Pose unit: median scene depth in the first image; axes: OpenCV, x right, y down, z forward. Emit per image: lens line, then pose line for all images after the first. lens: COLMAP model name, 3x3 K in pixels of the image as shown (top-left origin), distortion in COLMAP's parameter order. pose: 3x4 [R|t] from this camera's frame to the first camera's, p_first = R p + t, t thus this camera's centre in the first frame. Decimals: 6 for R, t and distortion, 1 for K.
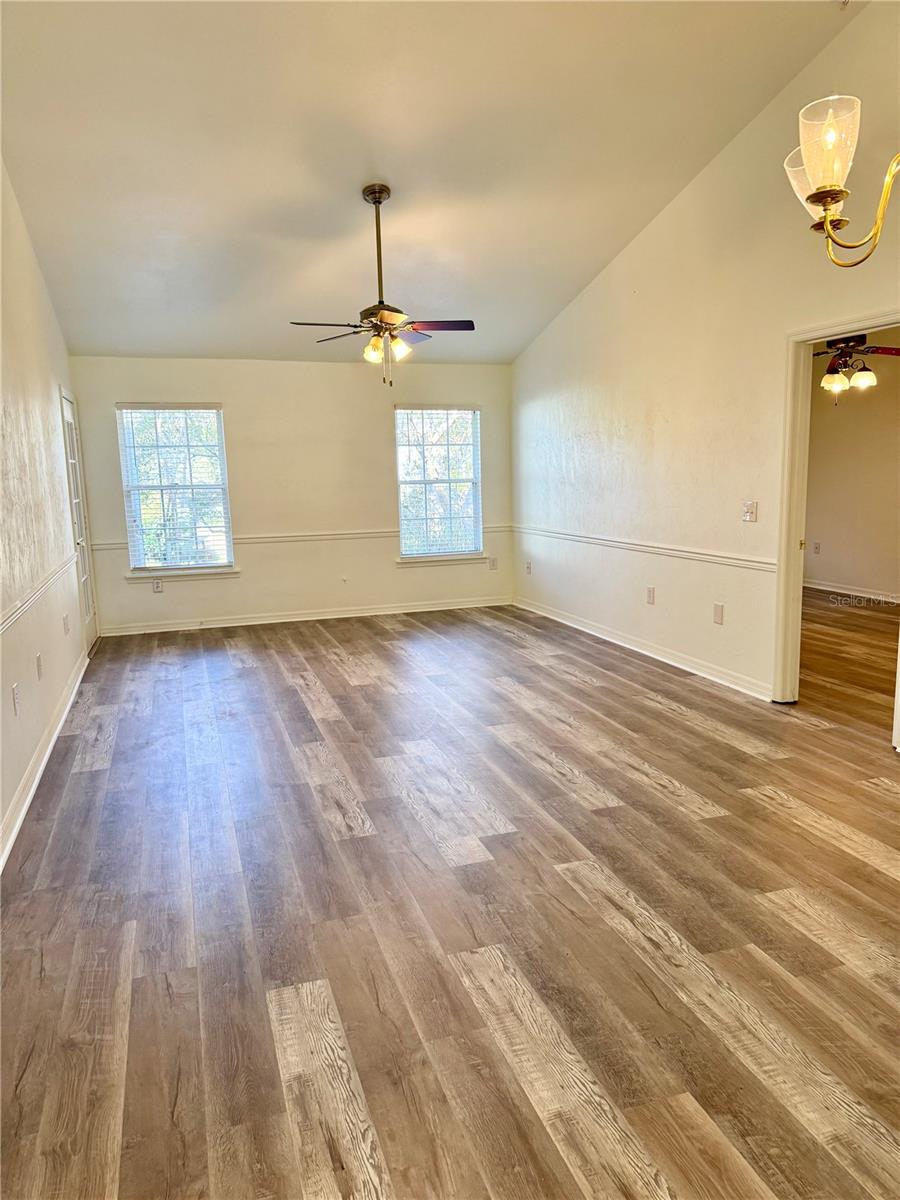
lens RADIAL K [[846.3, 0, 450.0], [0, 846.3, 600.0], [0, 0, 1]] dist [0.100212, -0.139218]
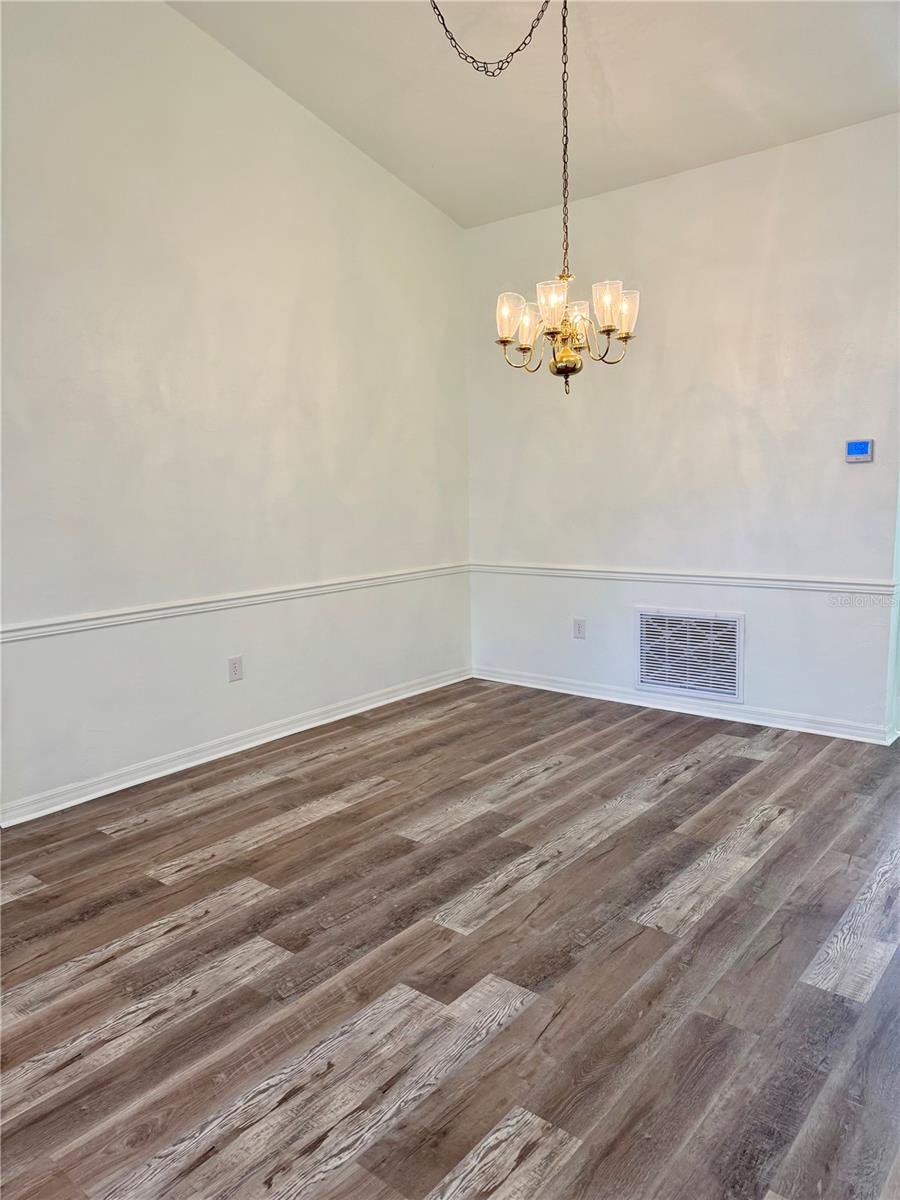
lens RADIAL K [[846.3, 0, 450.0], [0, 846.3, 600.0], [0, 0, 1]] dist [0.100212, -0.139218]
pose [[-0.544962, -0.085310, 0.834109, -0.569456], [0.164415, 0.964624, 0.206079, -0.199234], [-0.822183, 0.249445, -0.511657, 1.384784]]
